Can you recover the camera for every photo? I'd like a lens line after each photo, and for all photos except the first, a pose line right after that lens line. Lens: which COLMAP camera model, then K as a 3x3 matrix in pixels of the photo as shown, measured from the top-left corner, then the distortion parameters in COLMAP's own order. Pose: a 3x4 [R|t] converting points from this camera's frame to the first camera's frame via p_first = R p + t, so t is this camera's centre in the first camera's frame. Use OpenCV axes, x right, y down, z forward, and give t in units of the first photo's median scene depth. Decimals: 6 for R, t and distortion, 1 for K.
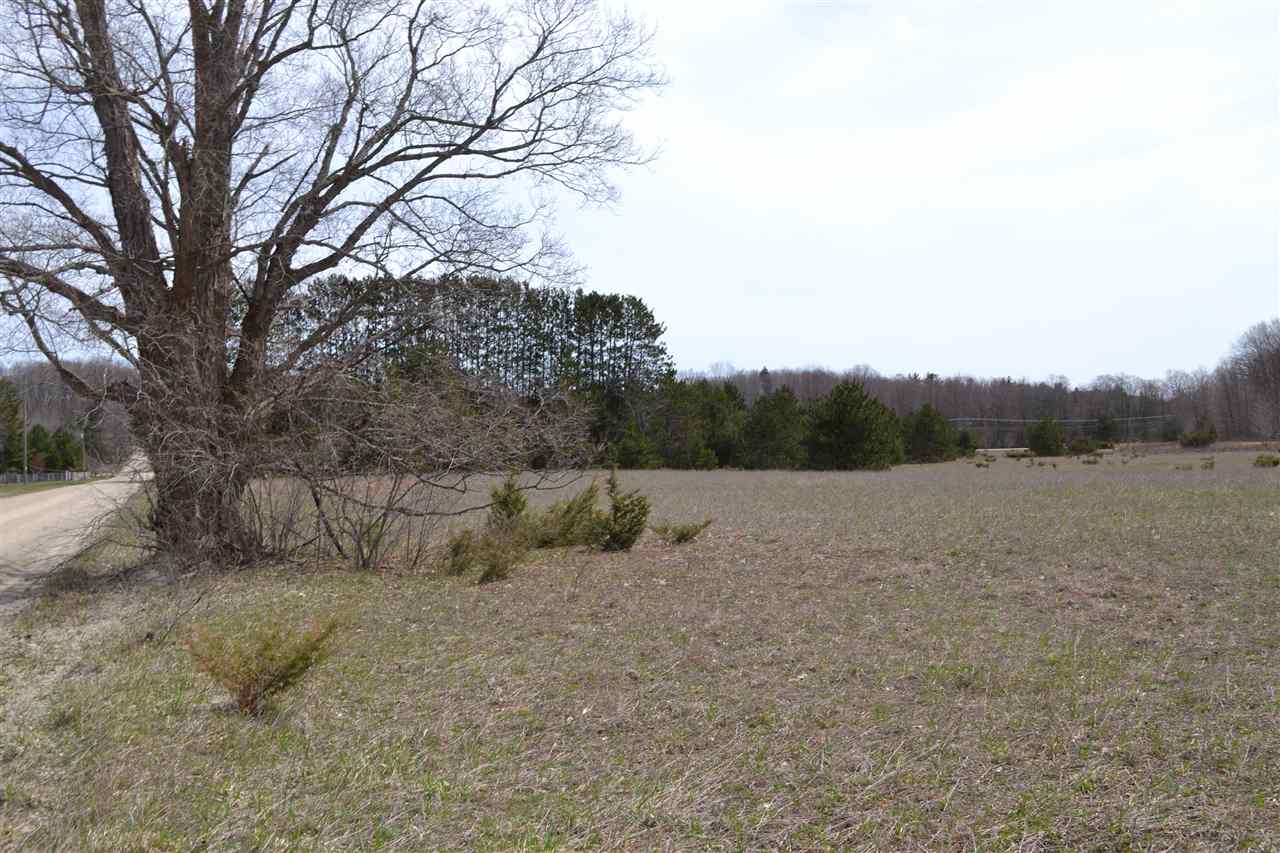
lens RADIAL K [[1311.1, 0, 640.0], [0, 1311.1, 426.5], [0, 0, 1]] dist [0.011224, 0.000114]
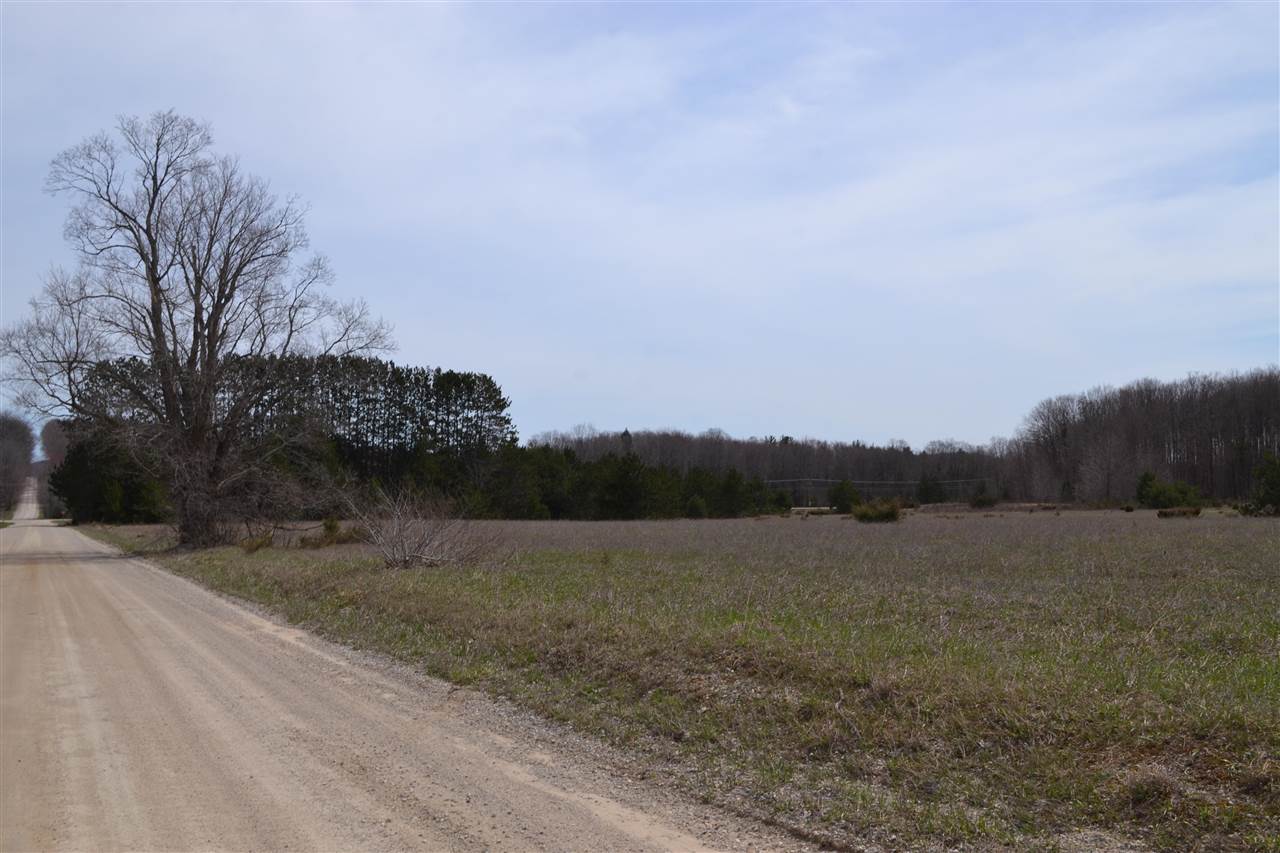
lens RADIAL K [[1311.1, 0, 640.0], [0, 1311.1, 426.5], [0, 0, 1]] dist [0.011224, 0.000114]
pose [[0.996228, 0.015717, 0.085341, 0.035555], [-0.012093, 0.999010, -0.042815, -0.003390], [-0.085930, 0.041622, 0.995431, -0.194375]]
